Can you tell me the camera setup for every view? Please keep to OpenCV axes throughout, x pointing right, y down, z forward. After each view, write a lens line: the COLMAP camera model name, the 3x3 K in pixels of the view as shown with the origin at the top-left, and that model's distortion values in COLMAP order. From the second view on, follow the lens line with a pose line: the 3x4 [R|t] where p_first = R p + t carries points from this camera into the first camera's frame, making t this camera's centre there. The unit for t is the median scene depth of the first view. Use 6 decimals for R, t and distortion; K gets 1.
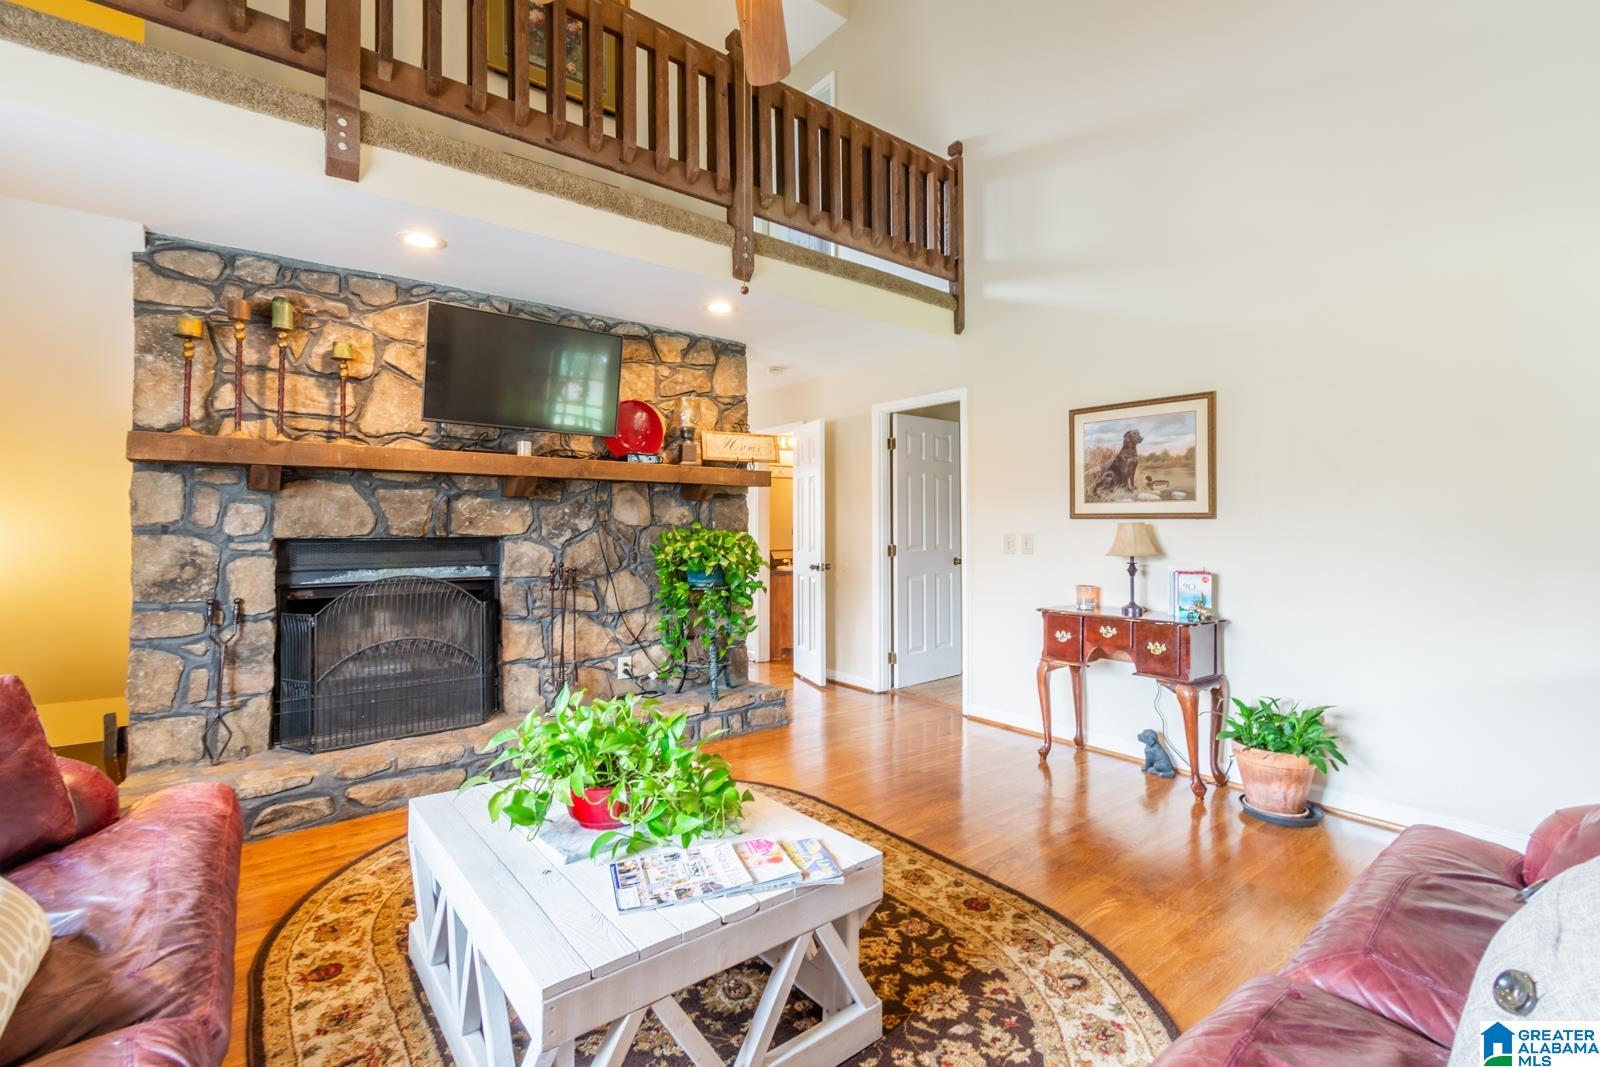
lens RADIAL K [[715.9, 0, 804.5], [0, 715.9, 508.9], [0, 0, 1]] dist [0.001479, 0.000095]
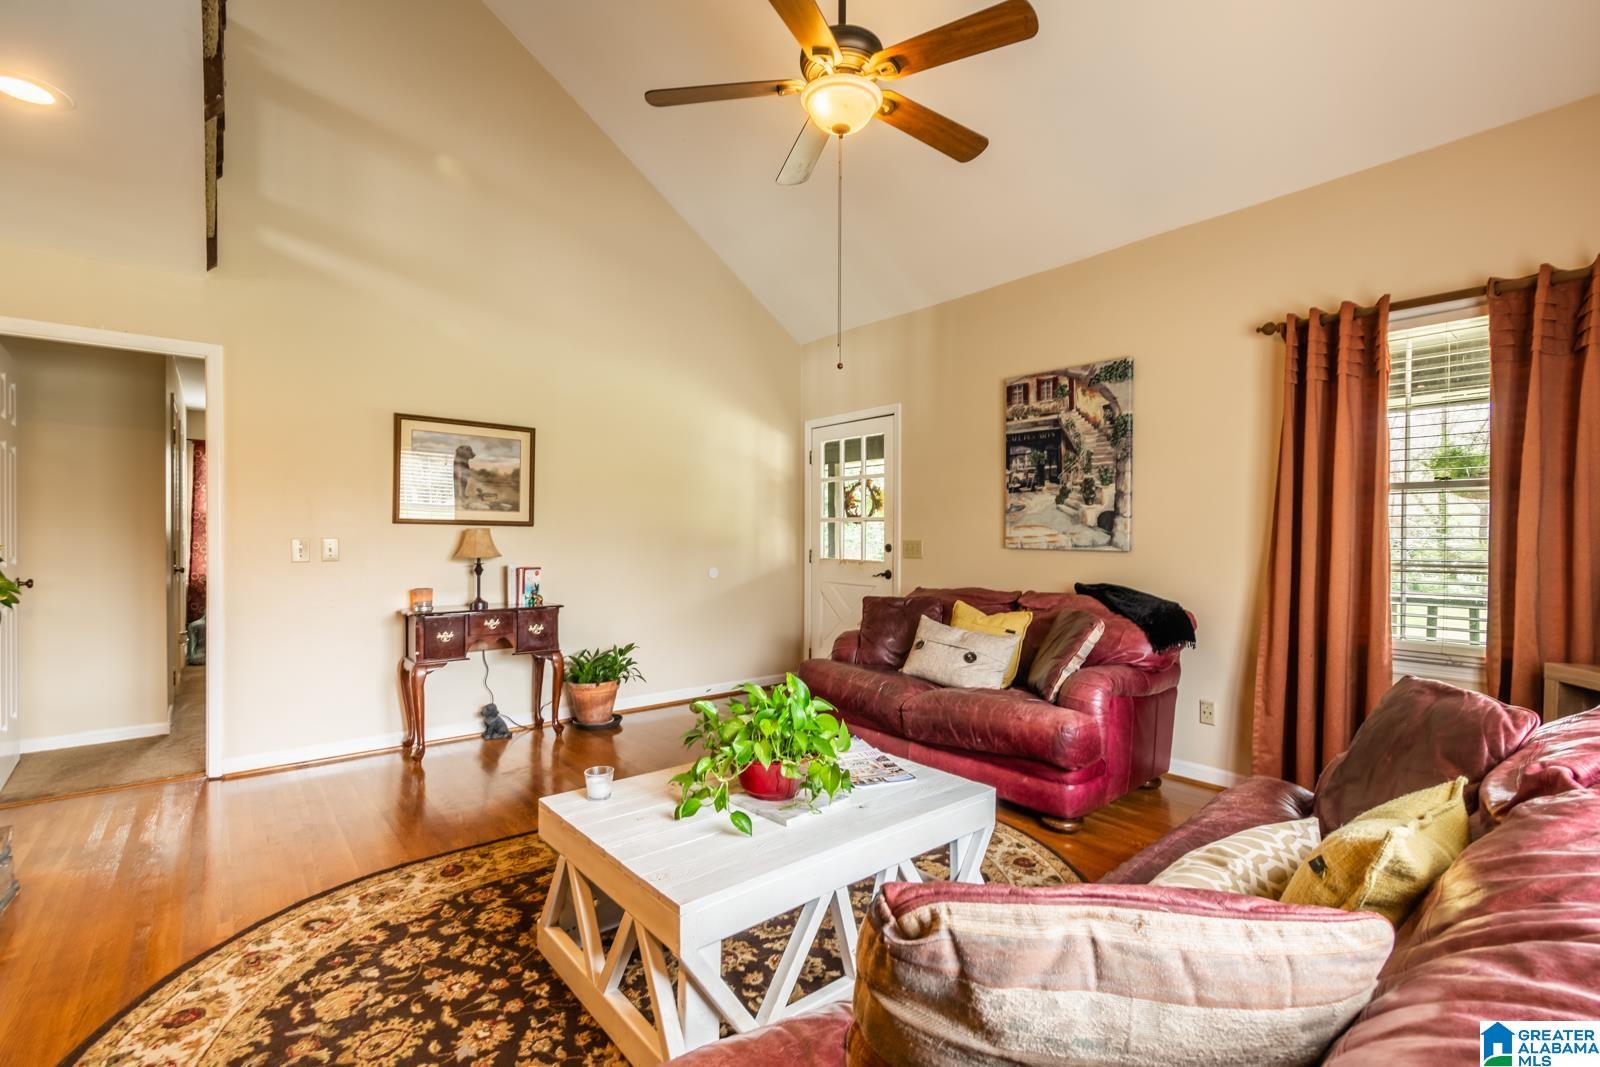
lens RADIAL K [[728.8, 0, 800.0], [0, 728.8, 533.5], [0, 0, 1]] dist [0.000719, 0.000563]
pose [[-0.014089, 0.007239, 0.999875, -0.675660], [-0.026152, 0.999629, -0.007605, 0.021628], [-0.999559, -0.026256, -0.013894, 0.477034]]
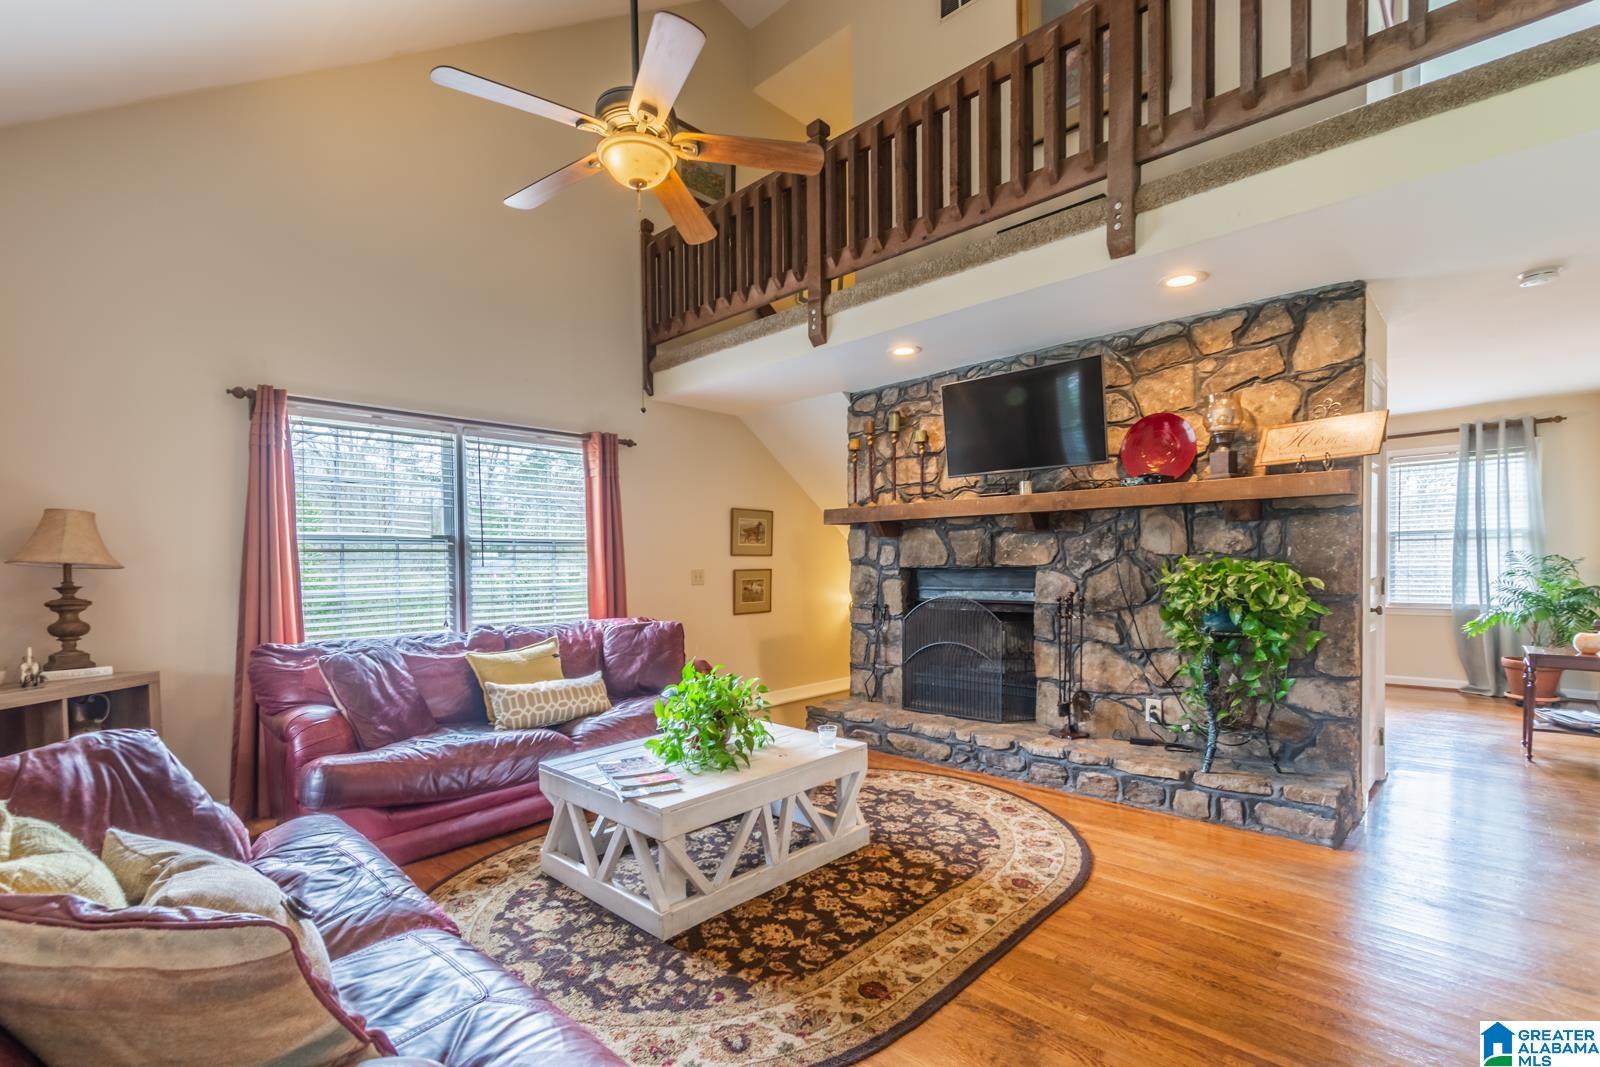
lens RADIAL K [[720.6, 0, 801.7], [0, 720.6, 571.7], [0, 0, 1]] dist [-0.001278, -0.000076]
pose [[0.143076, 0.012717, -0.989630, 0.652239], [0.040710, 0.998996, 0.018723, 0.010668], [0.988874, -0.042966, 0.142414, 0.480707]]
